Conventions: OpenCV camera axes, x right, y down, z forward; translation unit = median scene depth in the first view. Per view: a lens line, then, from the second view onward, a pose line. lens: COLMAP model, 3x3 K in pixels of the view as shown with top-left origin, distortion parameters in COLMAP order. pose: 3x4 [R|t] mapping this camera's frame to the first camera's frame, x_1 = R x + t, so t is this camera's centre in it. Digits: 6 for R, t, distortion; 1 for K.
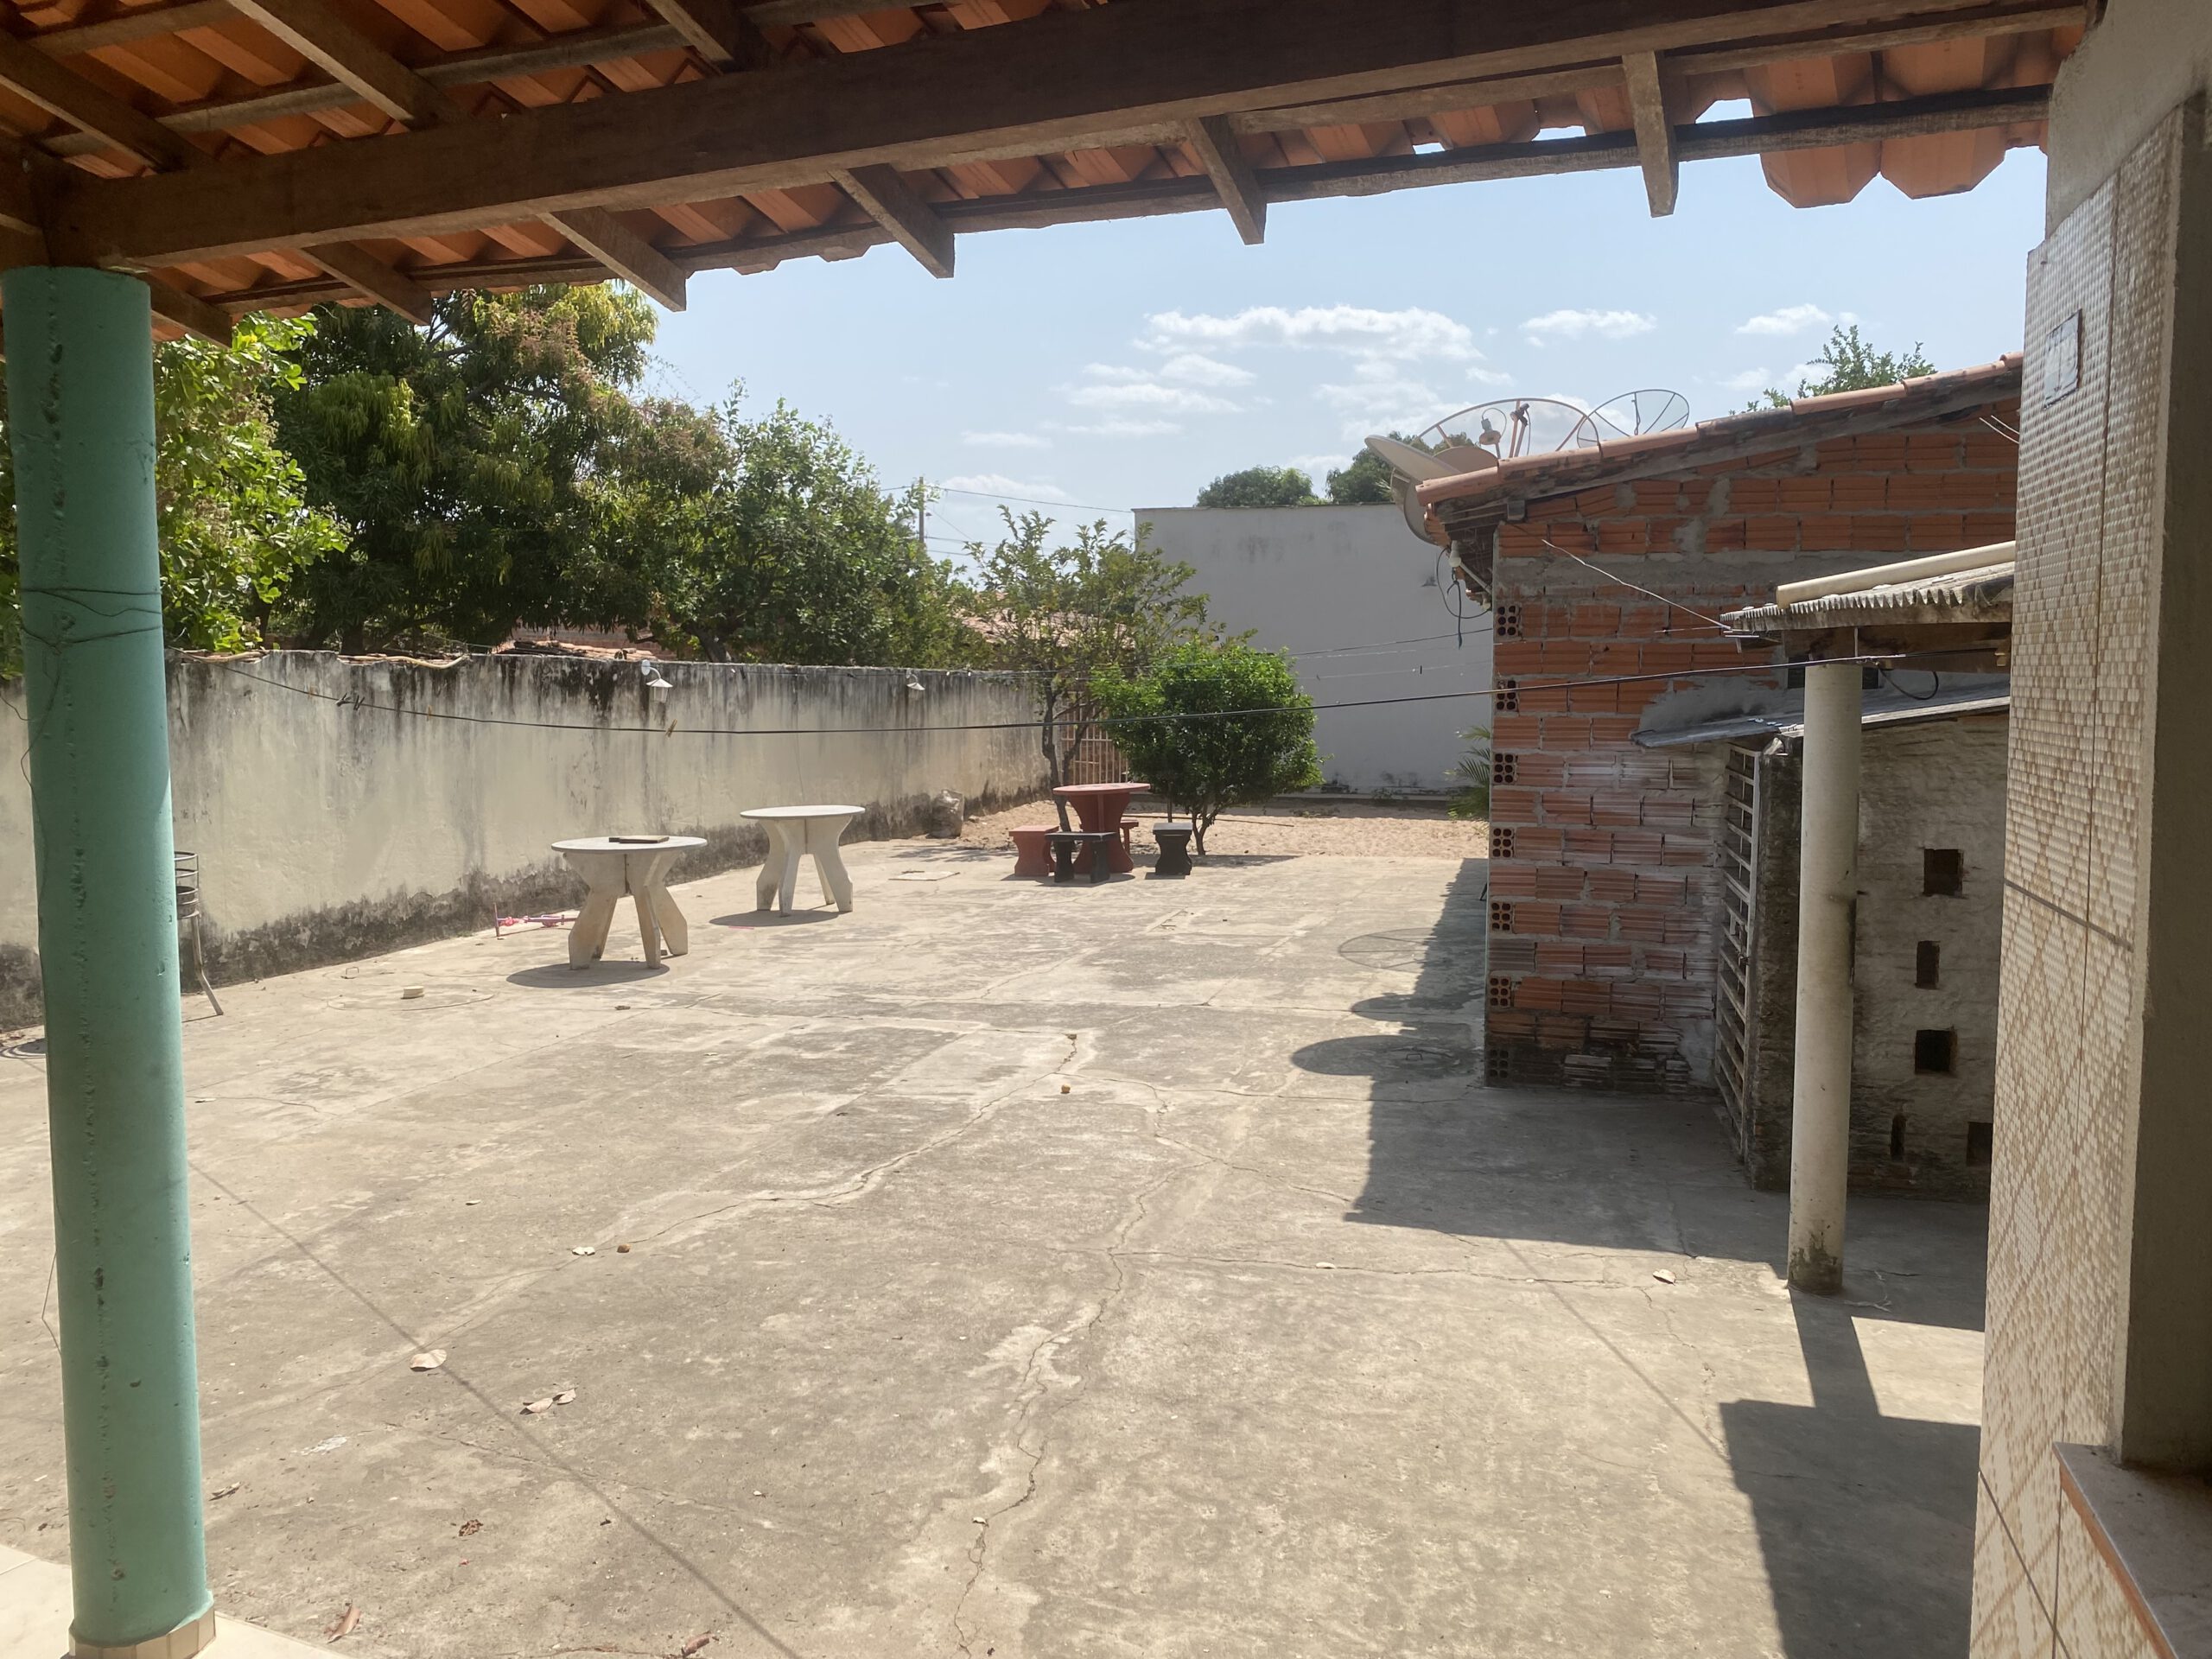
lens RADIAL K [[1663.1, 0, 1106.5], [0, 1663.1, 837.3], [0, 0, 1]] dist [0.015851, -0.021192]
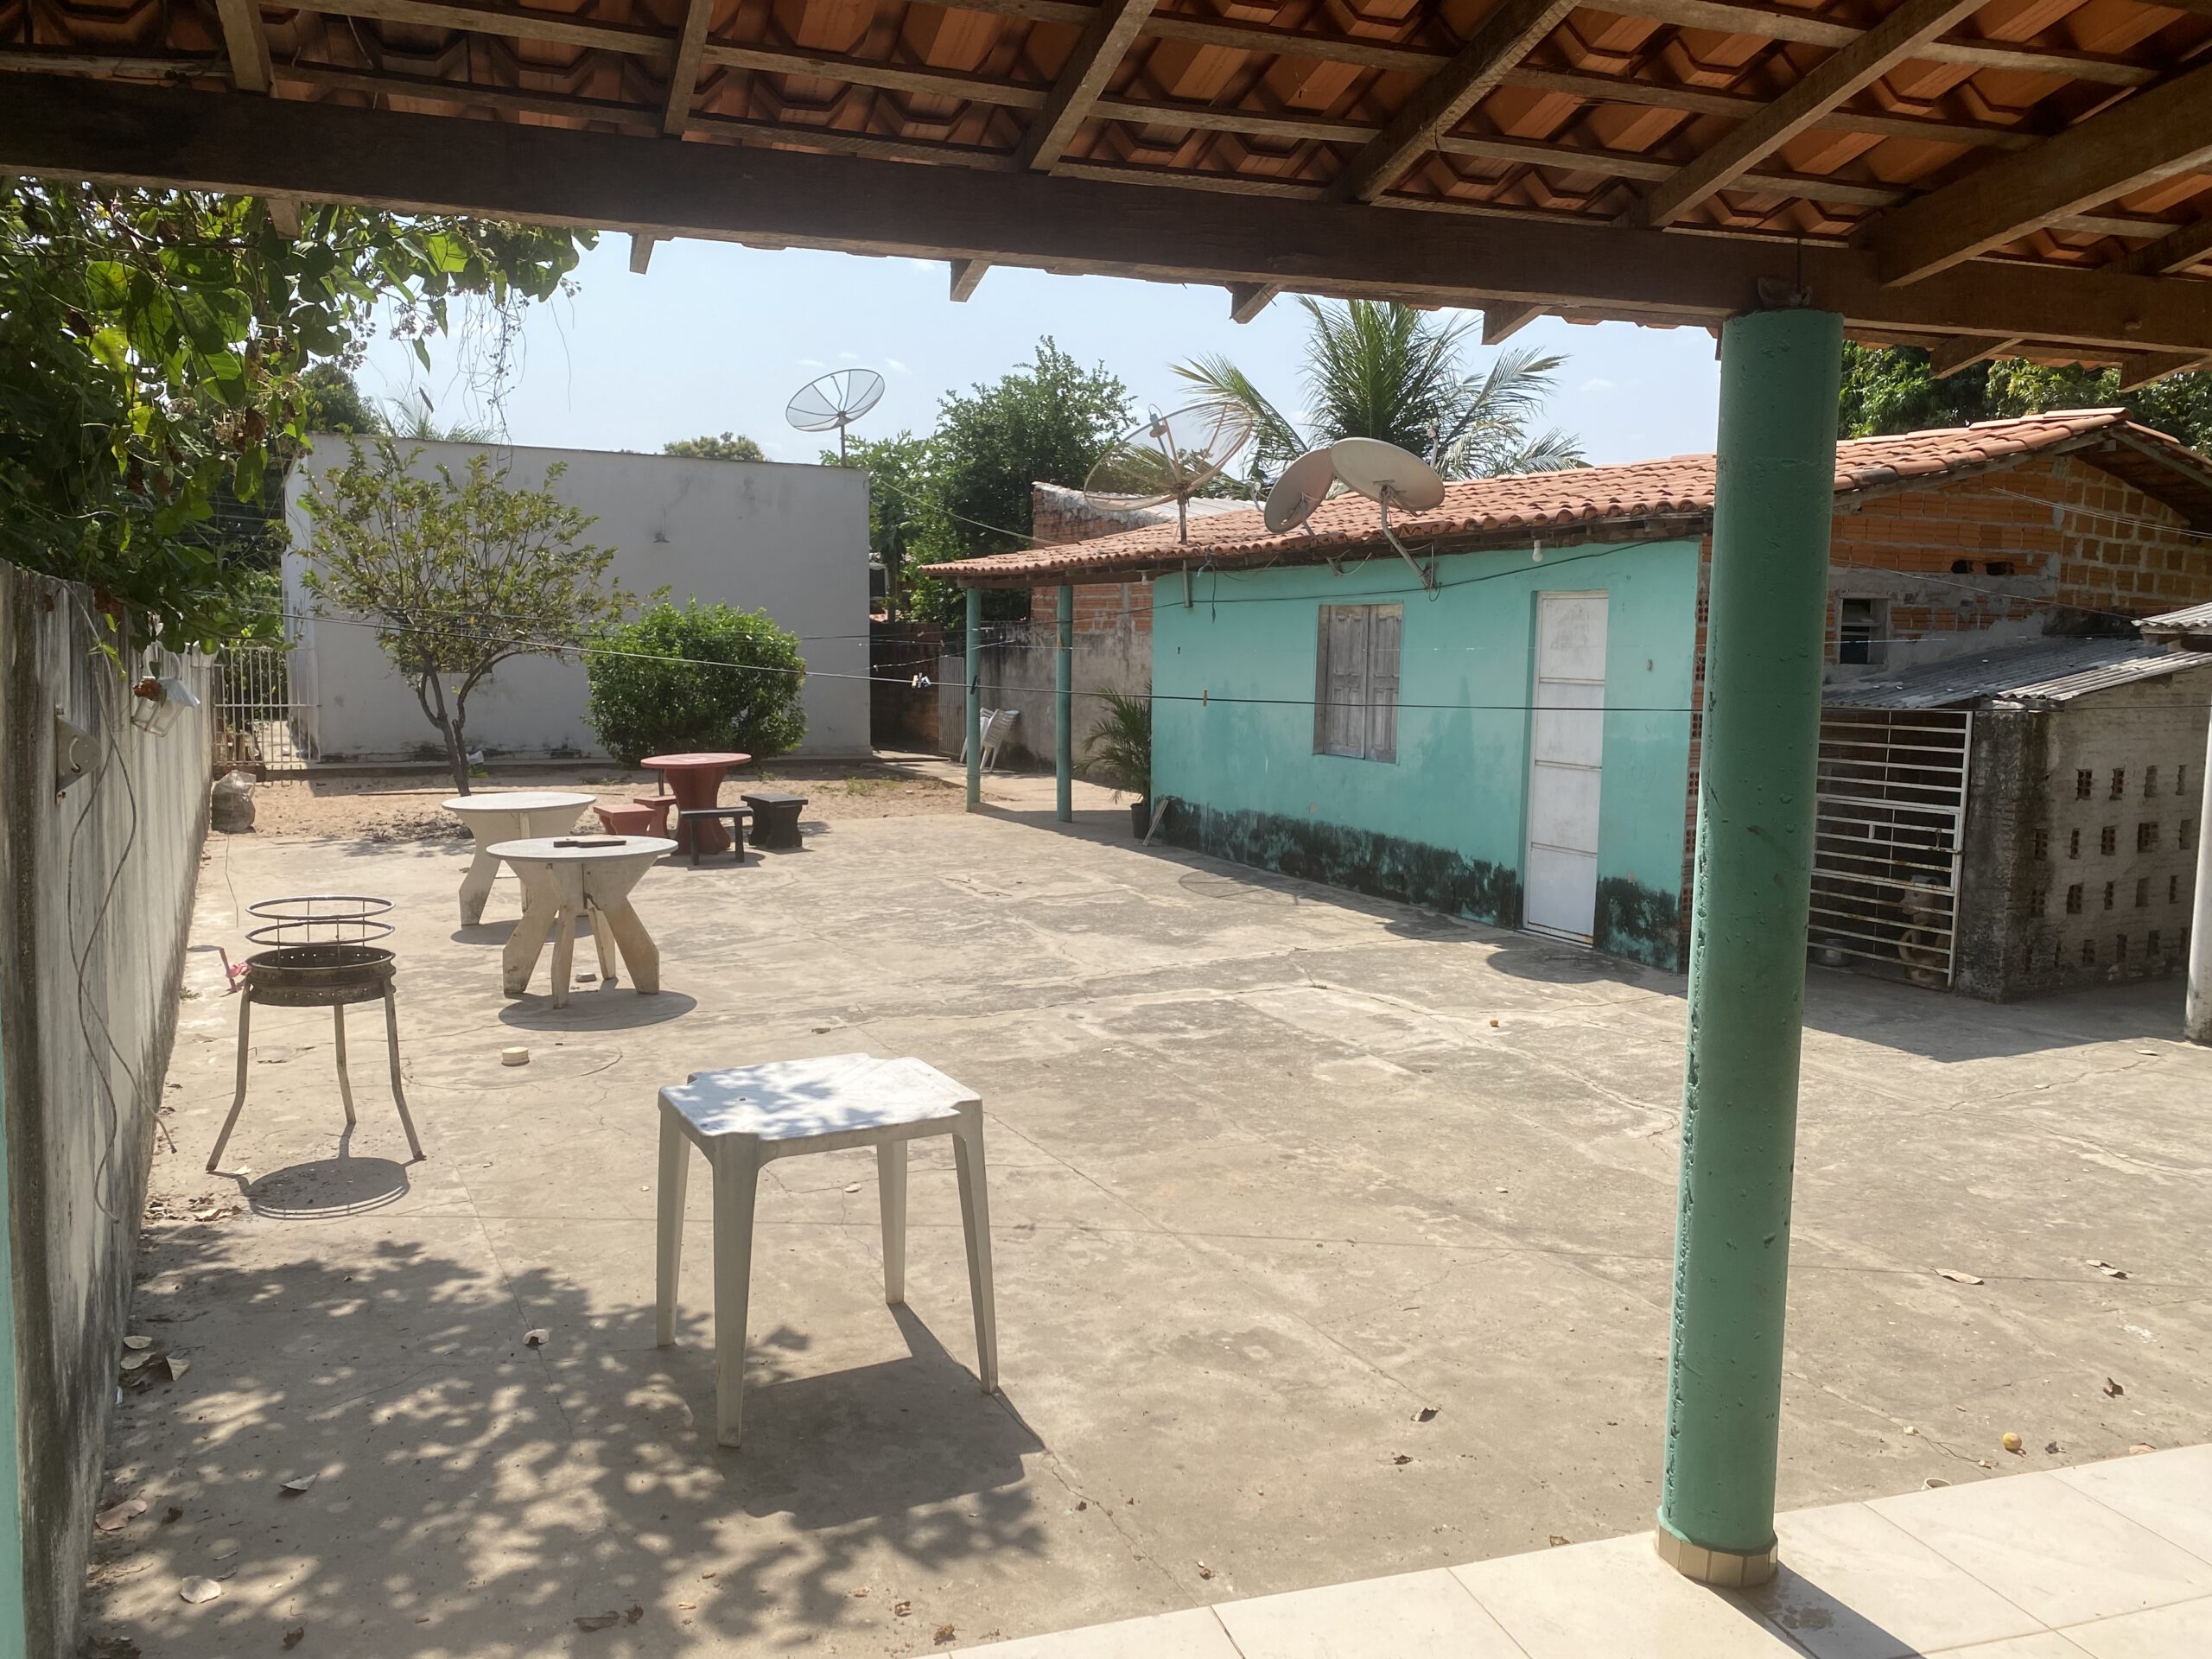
lens RADIAL K [[1663.1, 0, 1116.4], [0, 1663.1, 821.5], [0, 0, 1]] dist [0.015851, -0.021192]
pose [[0.753269, -0.063738, 0.654617, -1.416941], [0.051187, 0.997956, 0.038267, -0.059539], [-0.655717, 0.004683, 0.754992, 0.476089]]
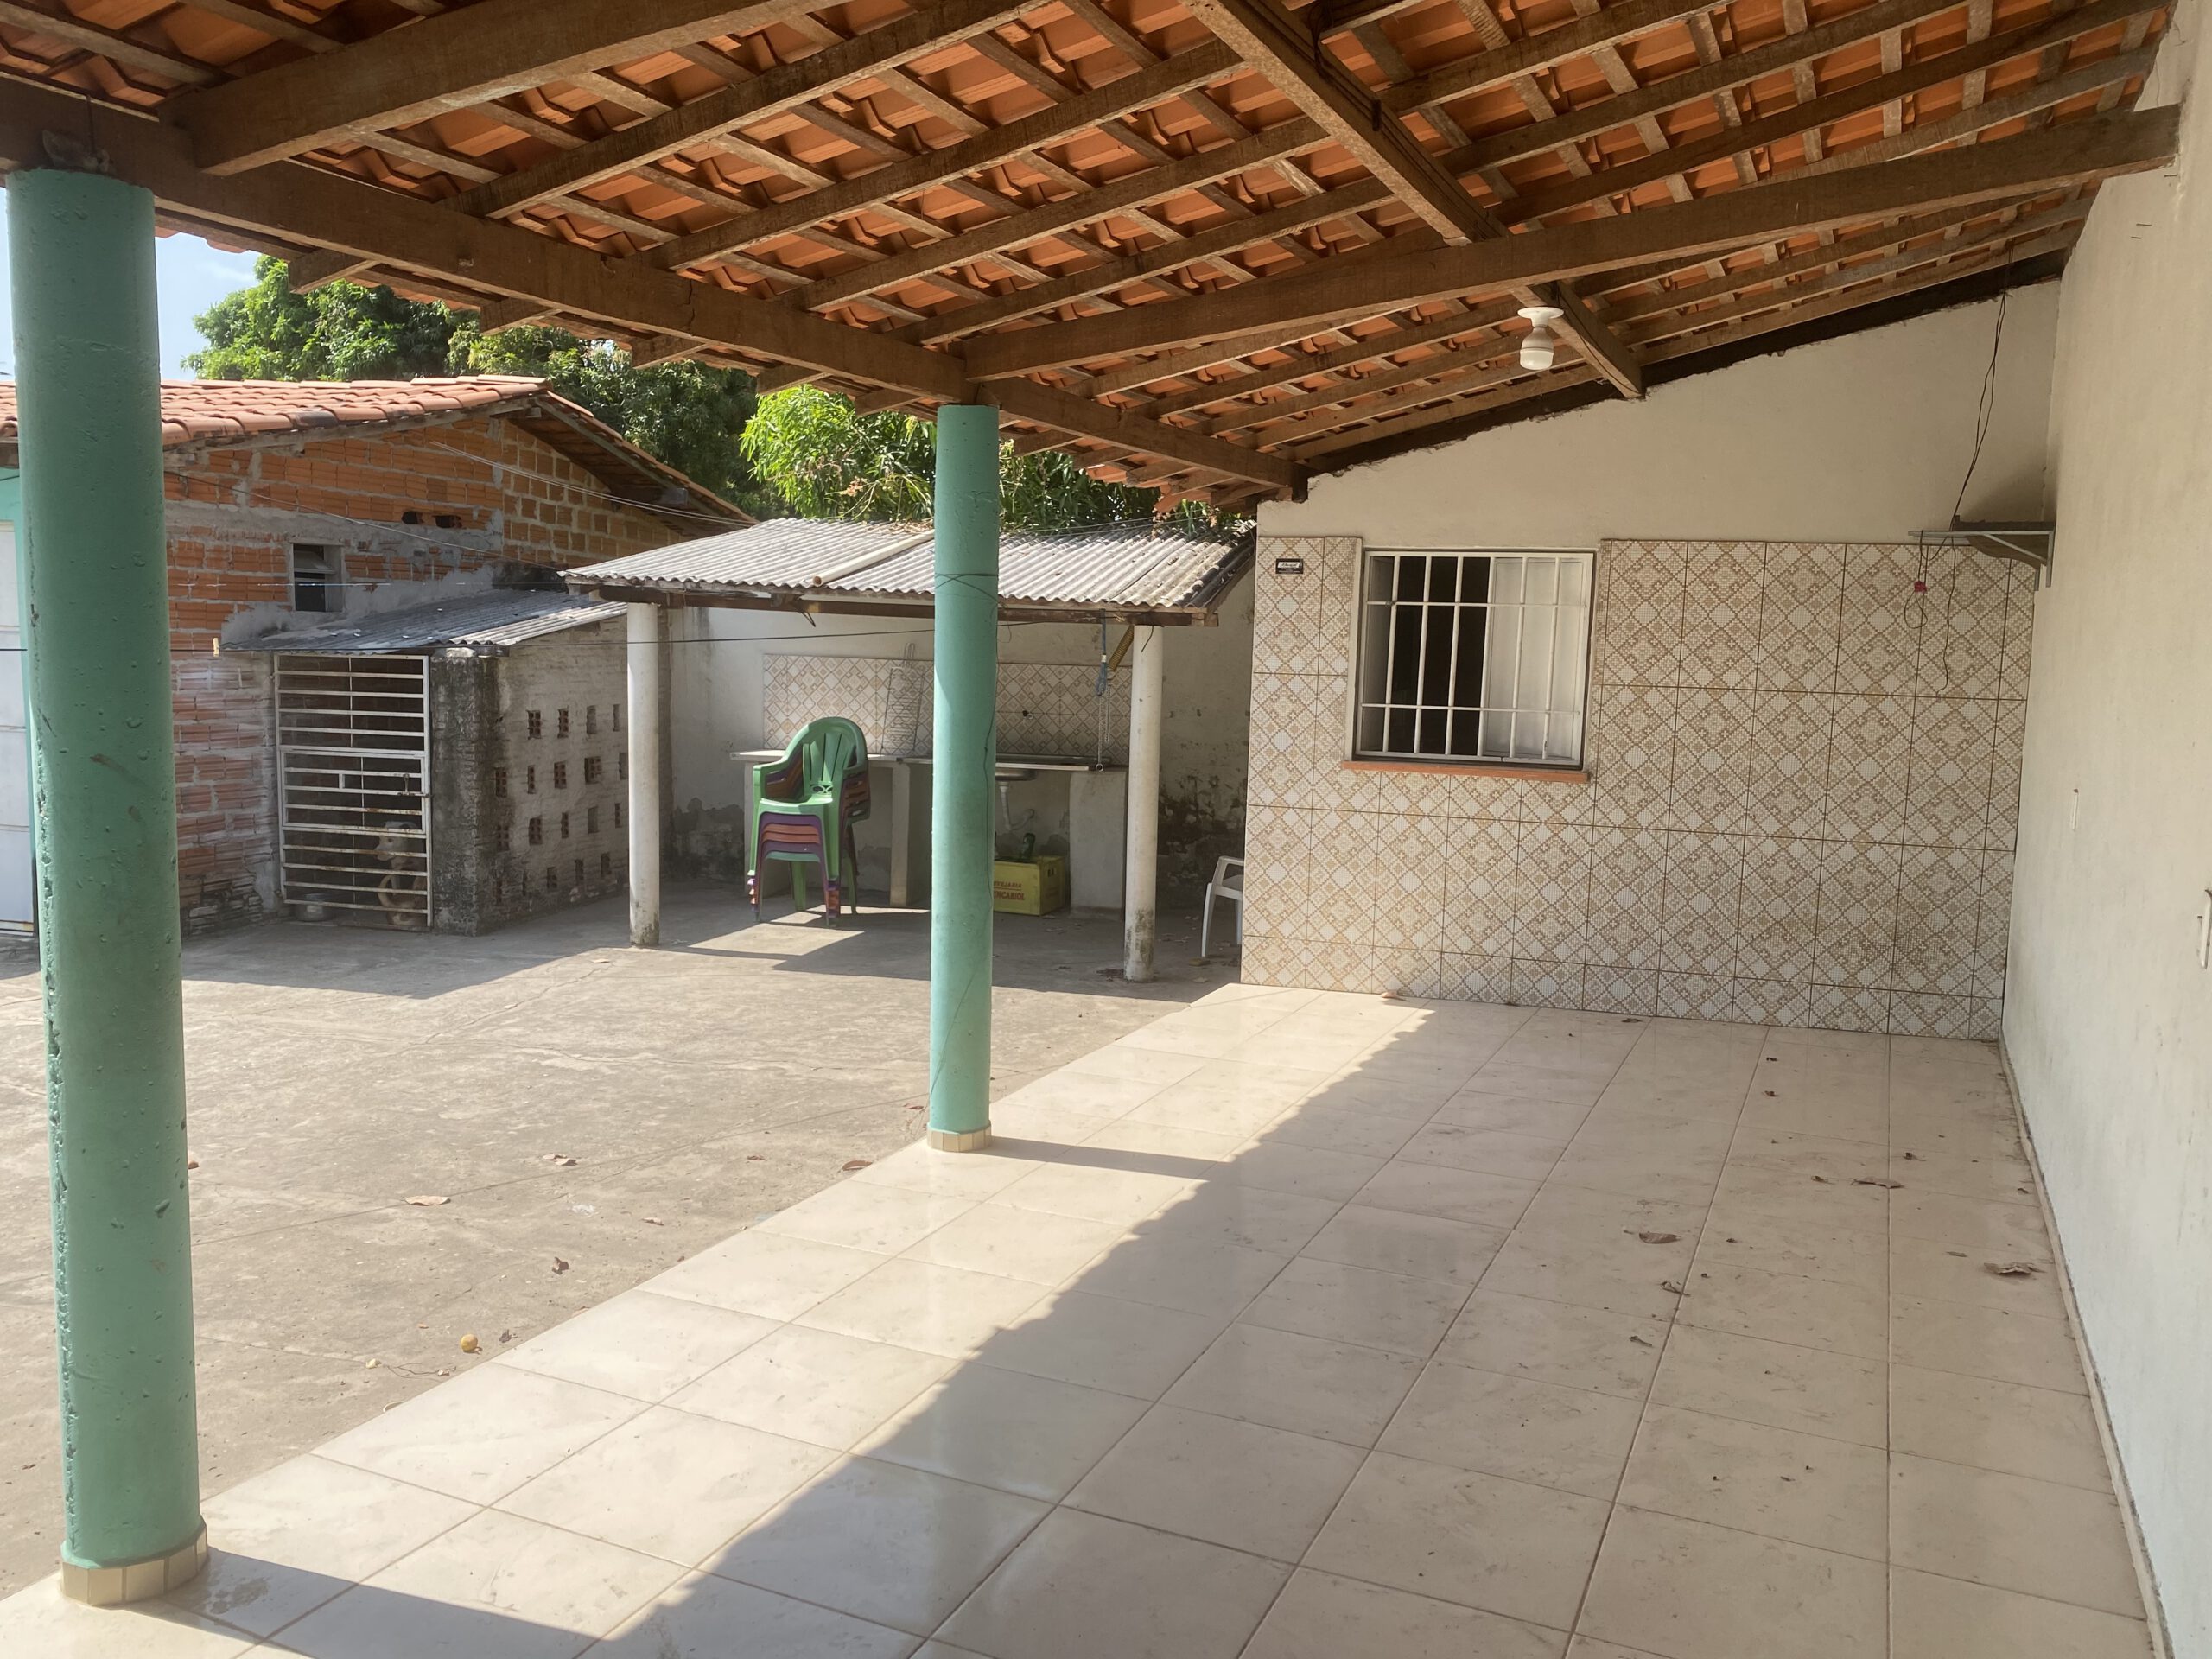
lens RADIAL K [[1663.1, 0, 1109.6], [0, 1663.1, 813.6], [0, 0, 1]] dist [0.015851, -0.021192]
pose [[0.014541, -0.111212, 0.993690, -1.381248], [0.068759, 0.991554, 0.109967, -0.041435], [-0.997527, 0.066727, 0.022065, 0.444898]]
